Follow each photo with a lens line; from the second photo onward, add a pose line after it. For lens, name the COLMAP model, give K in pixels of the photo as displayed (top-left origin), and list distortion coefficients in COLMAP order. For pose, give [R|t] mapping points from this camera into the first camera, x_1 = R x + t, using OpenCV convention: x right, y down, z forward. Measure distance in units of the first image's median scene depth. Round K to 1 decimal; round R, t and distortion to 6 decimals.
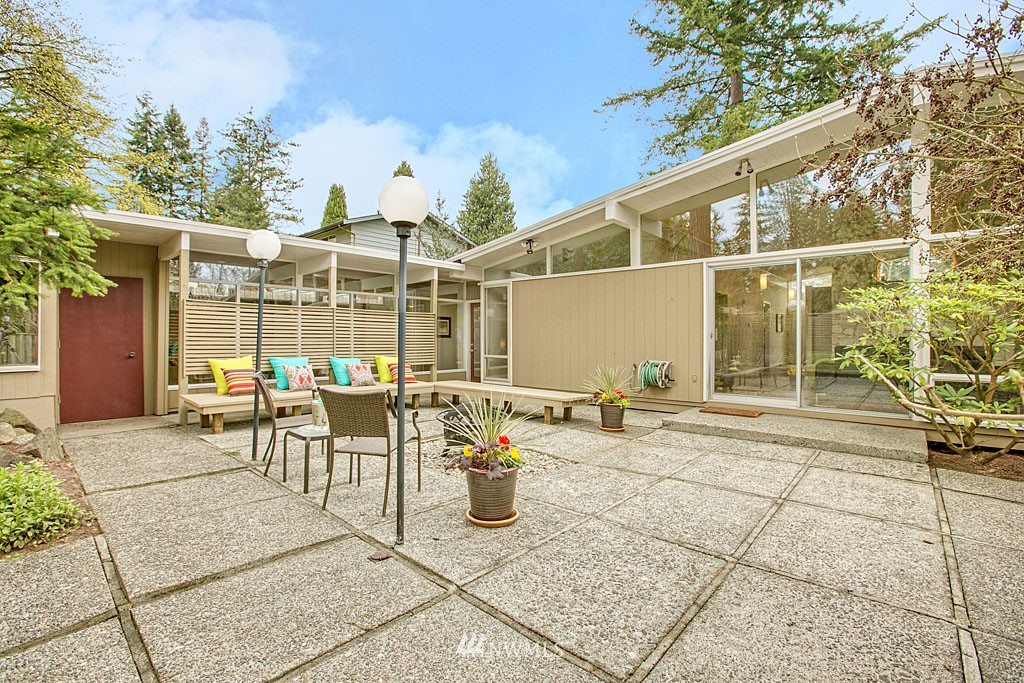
lens RADIAL K [[456.3, 0, 512.0], [0, 456.3, 329.4], [0, 0, 1]] dist [-0.033366, 0.000502]
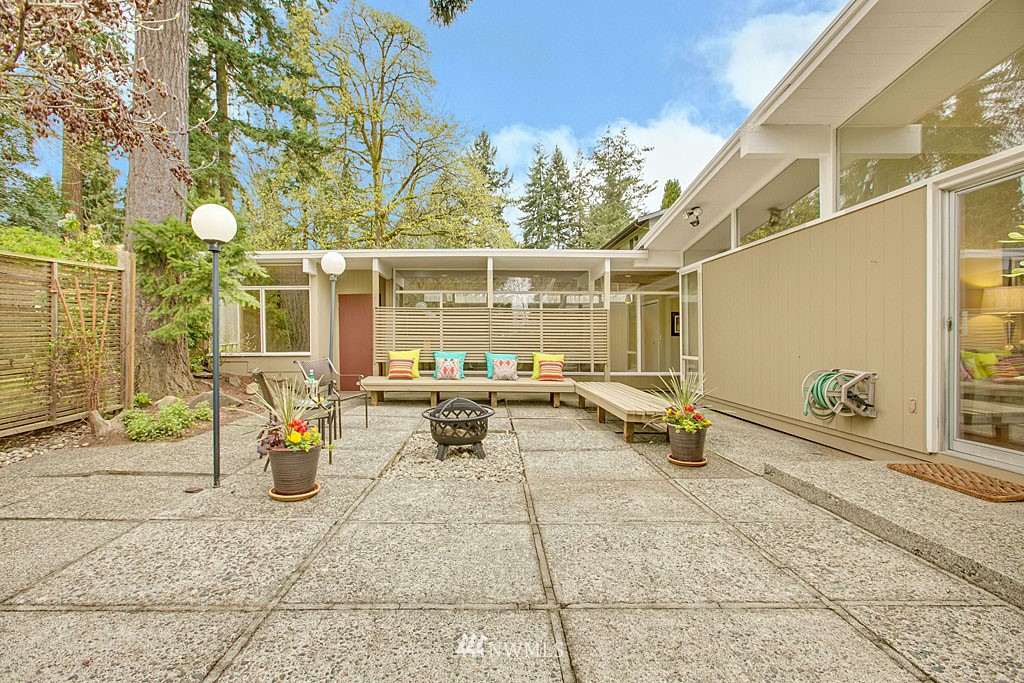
lens RADIAL K [[464.4, 0, 512.0], [0, 464.4, 341.5], [0, 0, 1]] dist [0.000634, -0.000044]
pose [[0.666573, 0.005011, -0.745423, 0.503201], [0.013188, 0.999742, 0.018514, 0.014701], [0.745324, -0.022172, 0.666334, 0.286015]]
